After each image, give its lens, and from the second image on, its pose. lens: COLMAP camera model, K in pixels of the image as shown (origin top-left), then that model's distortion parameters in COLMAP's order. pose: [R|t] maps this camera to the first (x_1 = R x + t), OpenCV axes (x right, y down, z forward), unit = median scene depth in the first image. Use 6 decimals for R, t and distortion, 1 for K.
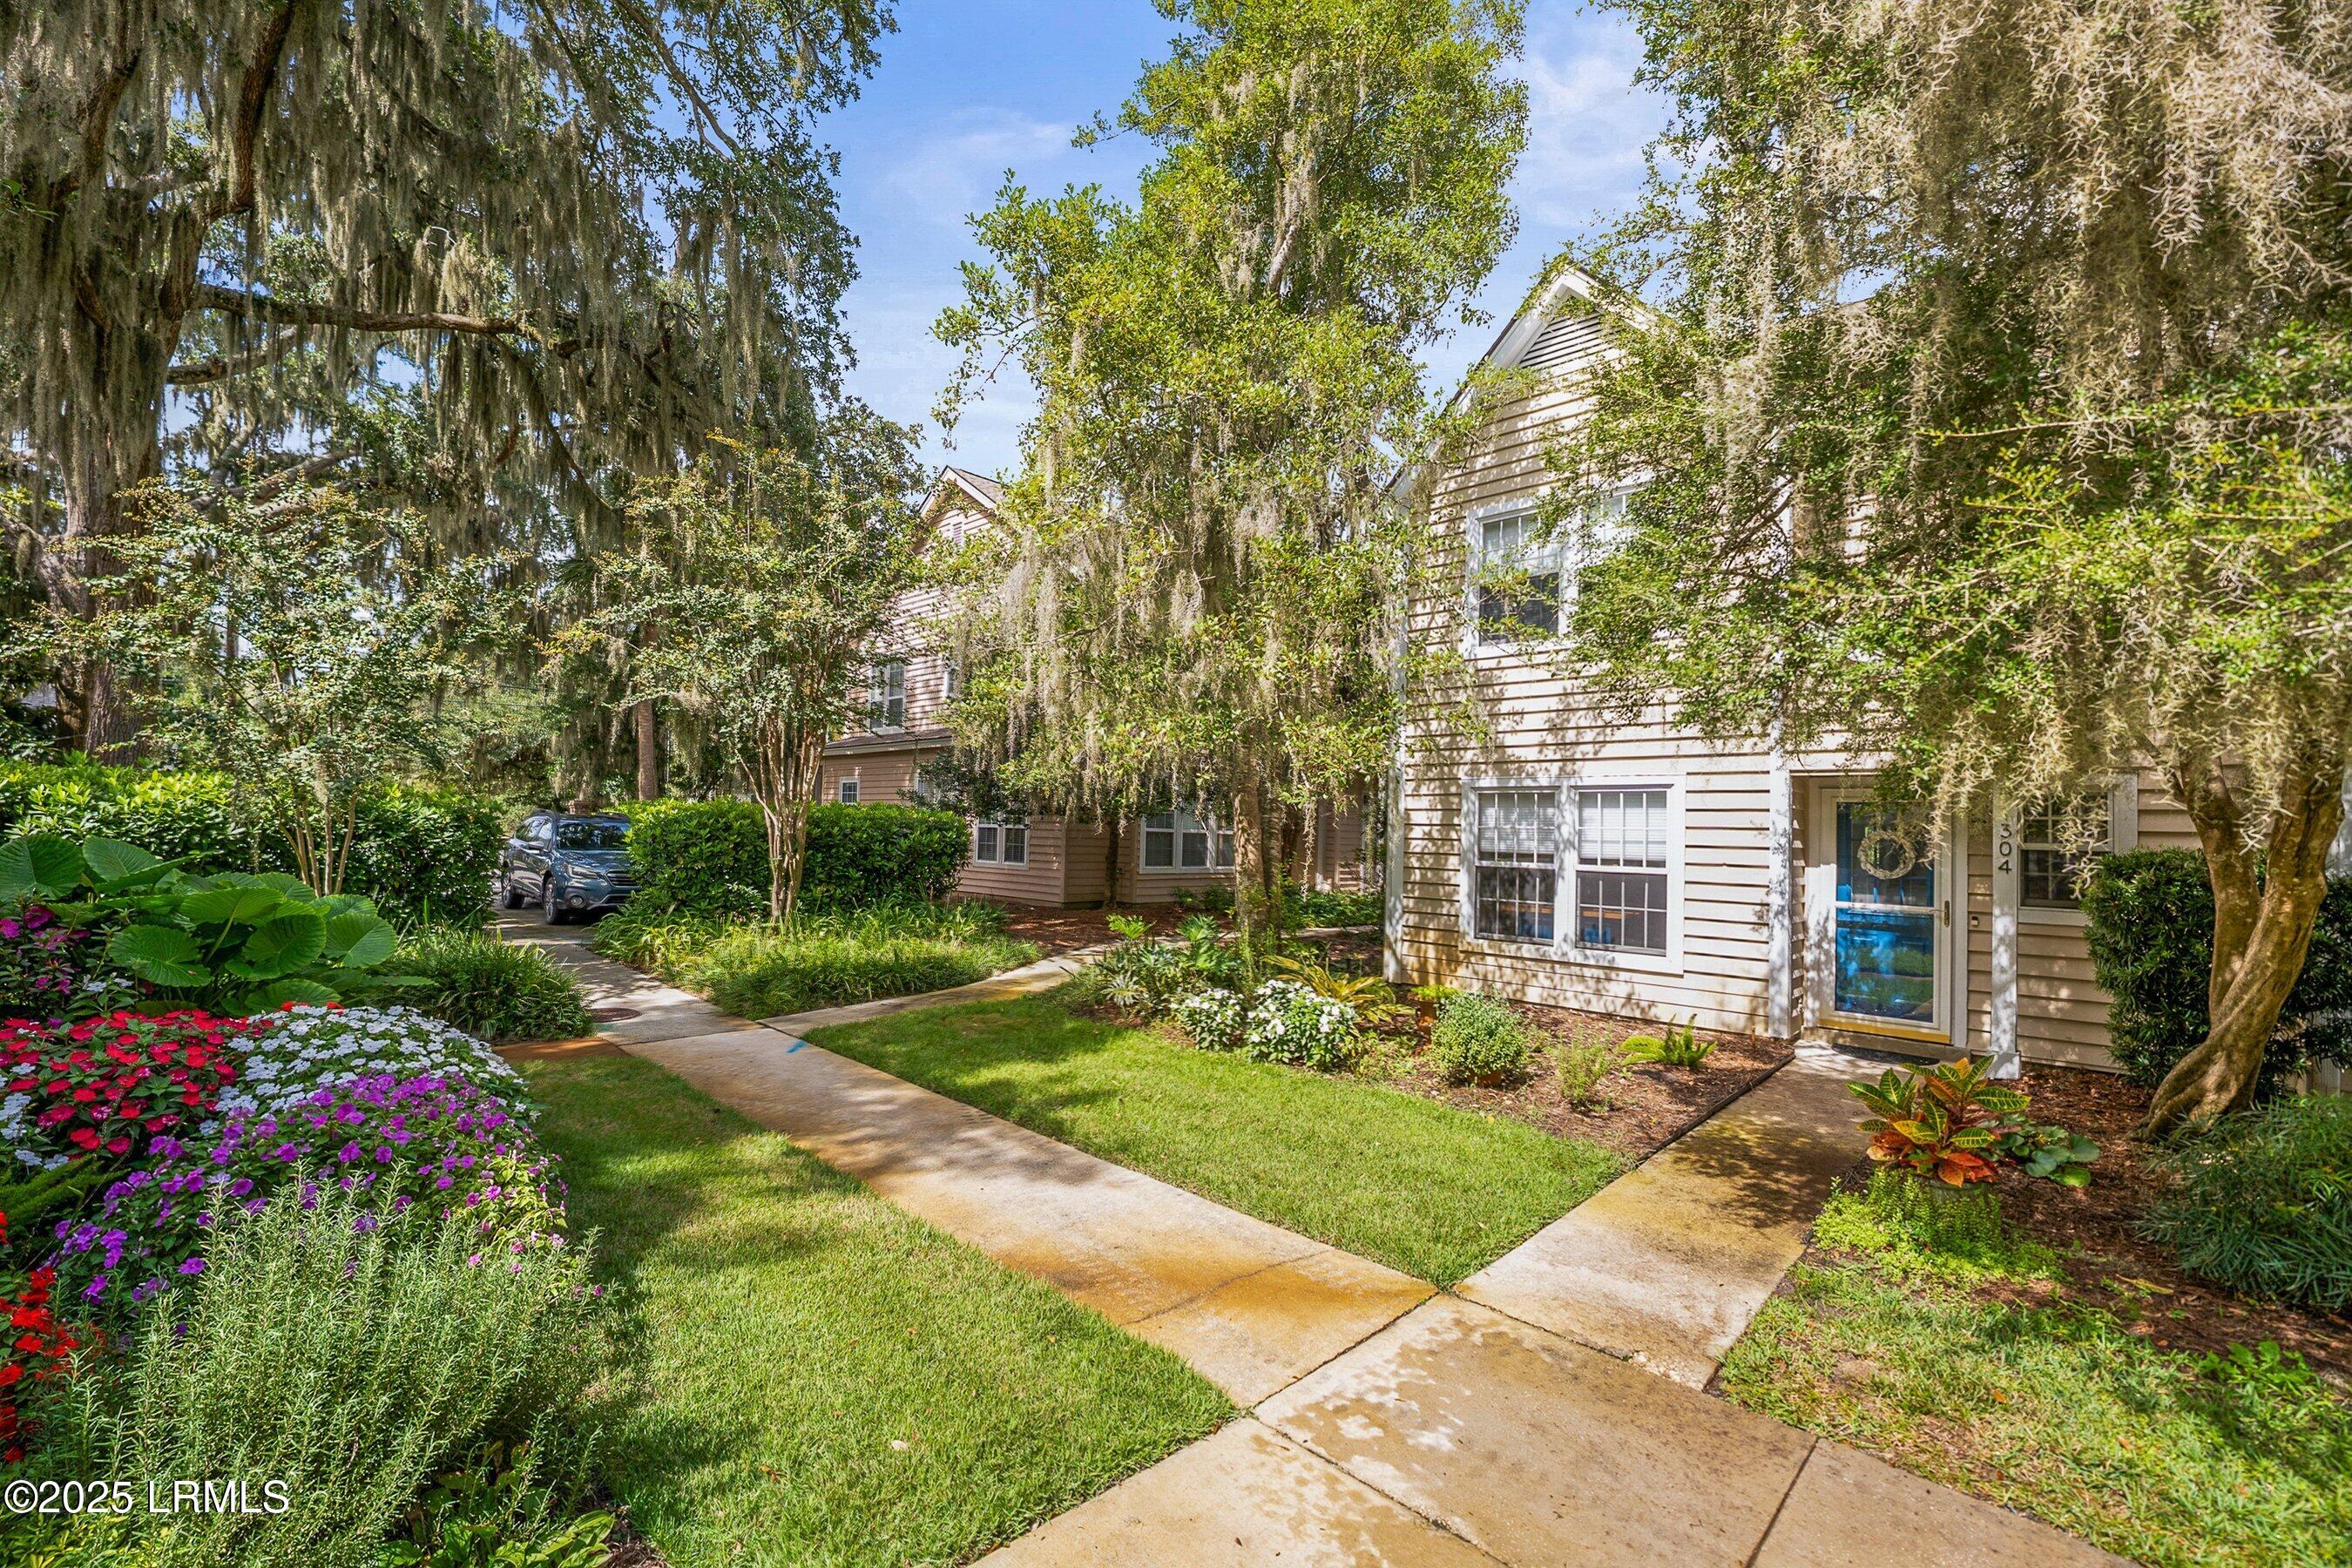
lens RADIAL K [[971.7, 0, 1174.8], [0, 971.7, 785.3], [0, 0, 1]] dist [-0.013619, -0.000145]
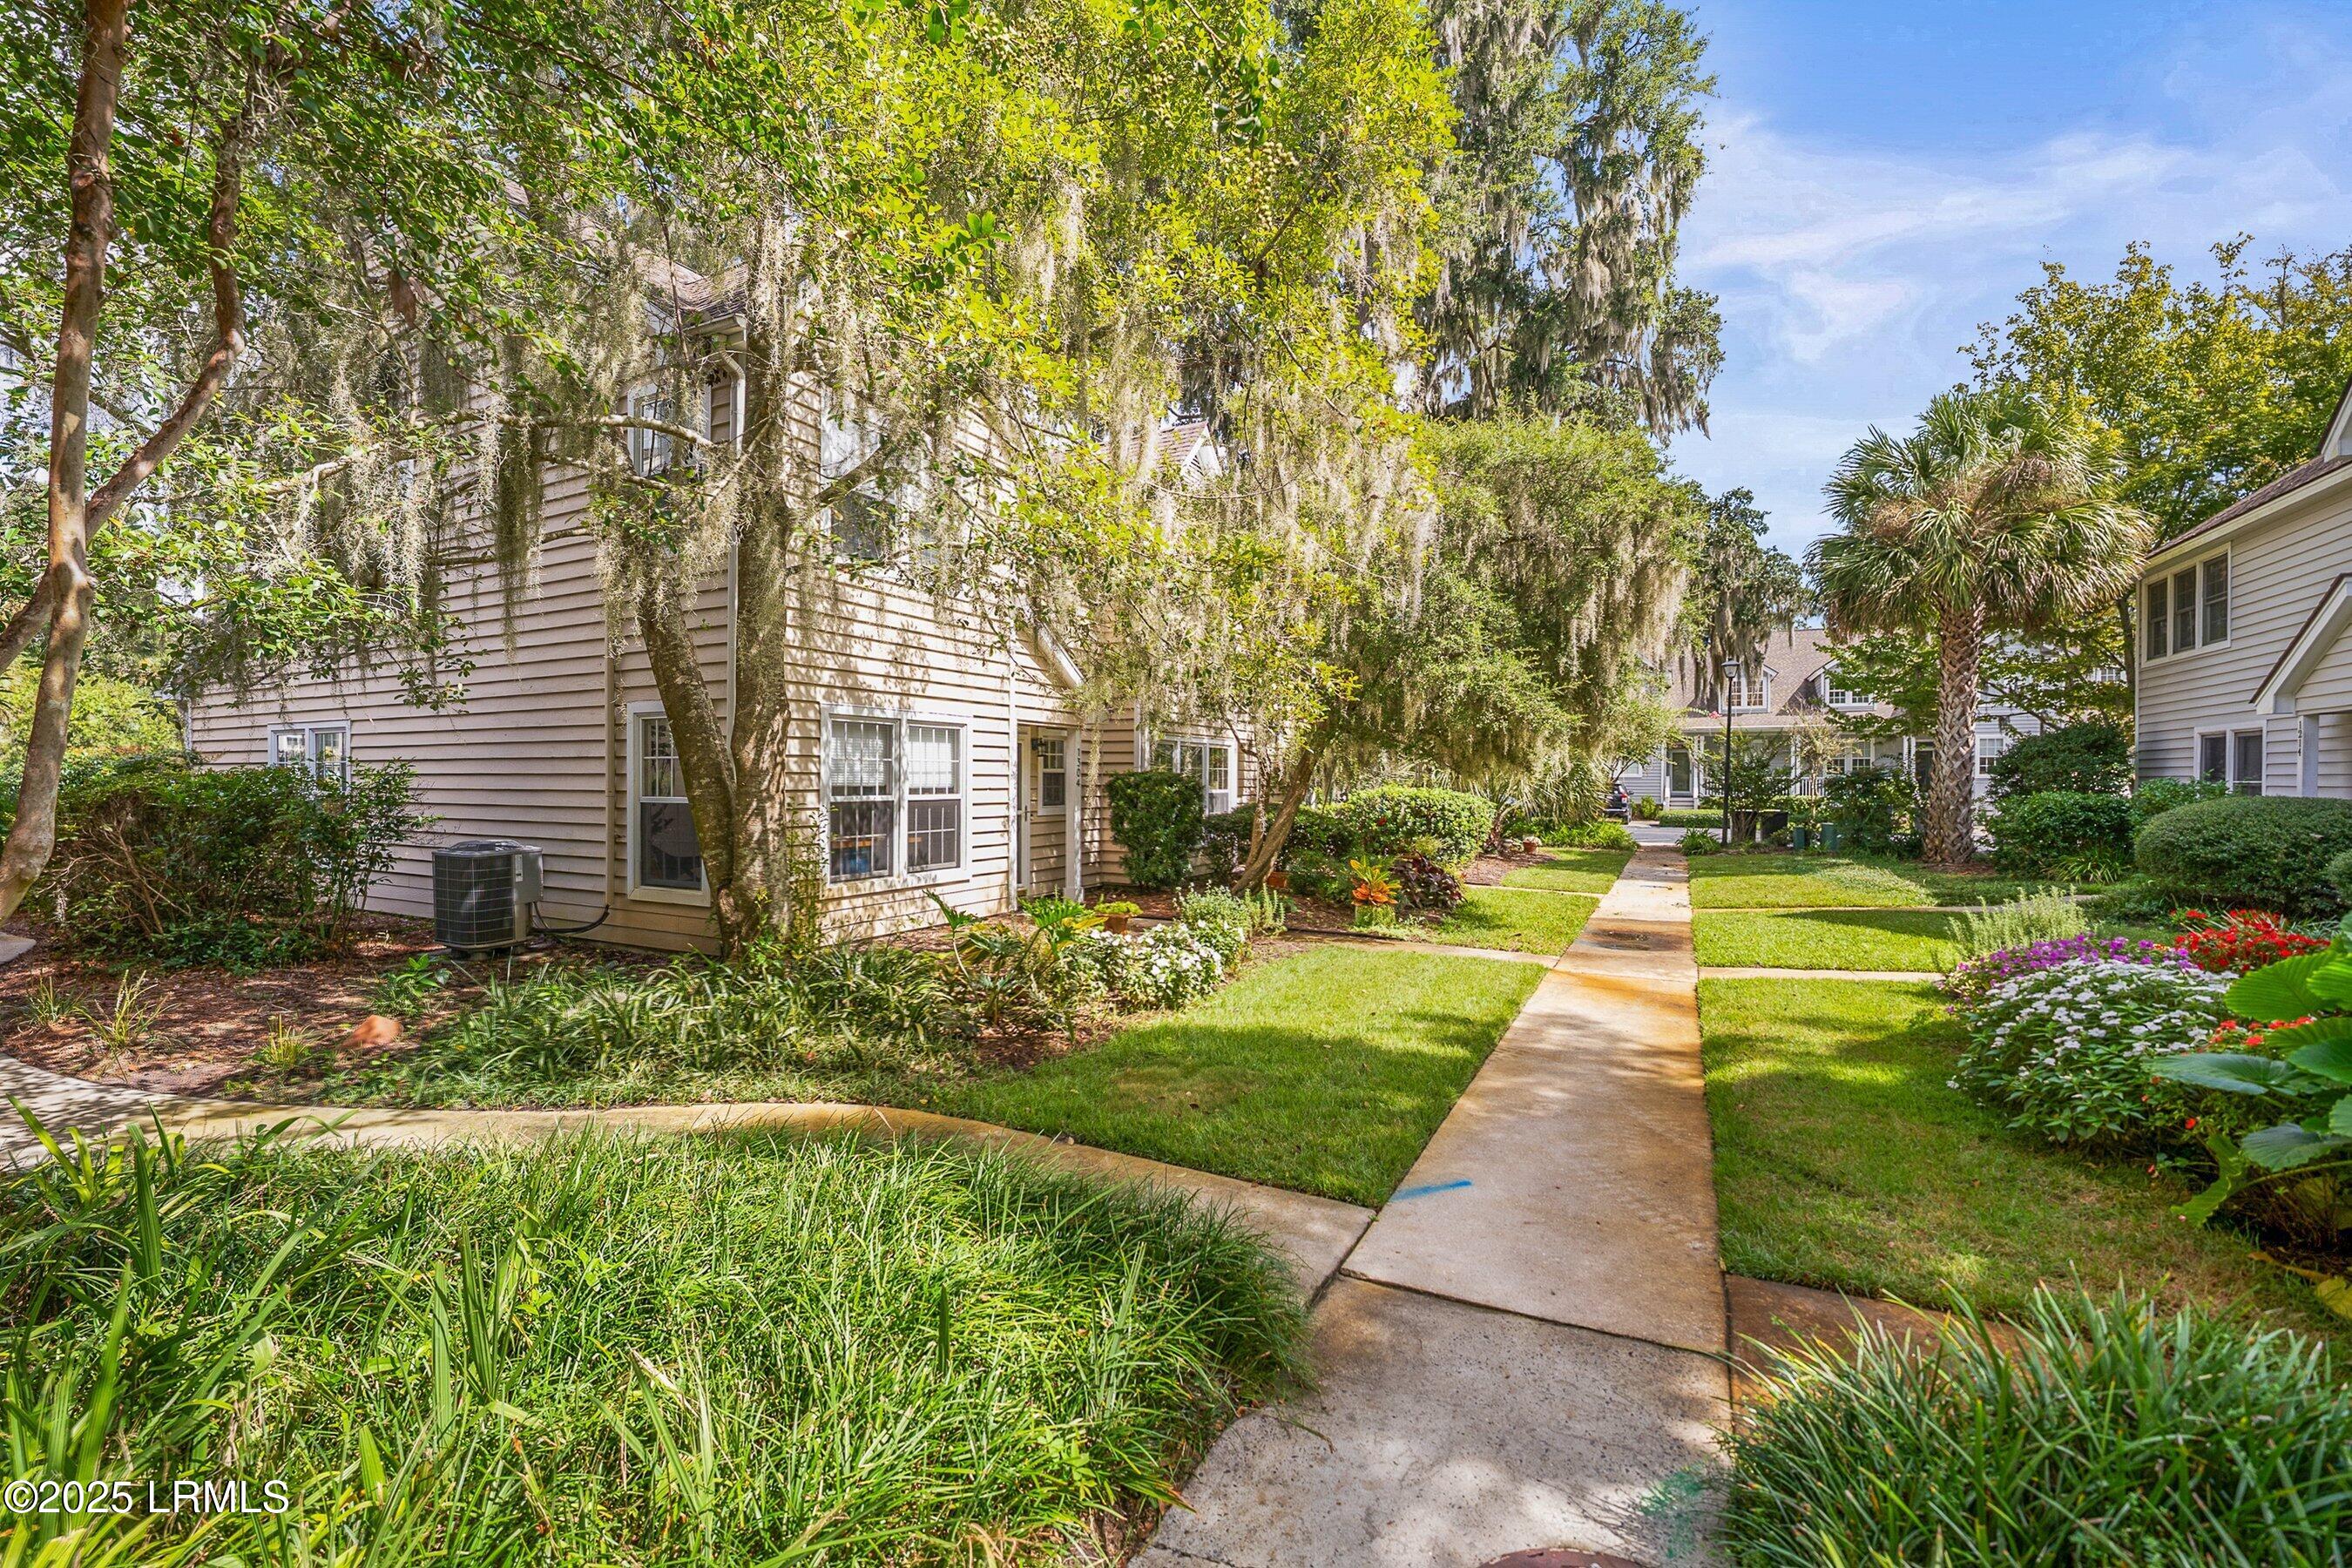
lens RADIAL K [[971.7, 0, 1169.6], [0, 971.7, 790.8], [0, 0, 1]] dist [-0.013619, -0.000145]
pose [[-0.264704, -0.040441, 0.963481, -0.668645], [-0.057626, 0.997998, 0.026058, 0.033252], [-0.962606, -0.048624, -0.266505, 0.996501]]
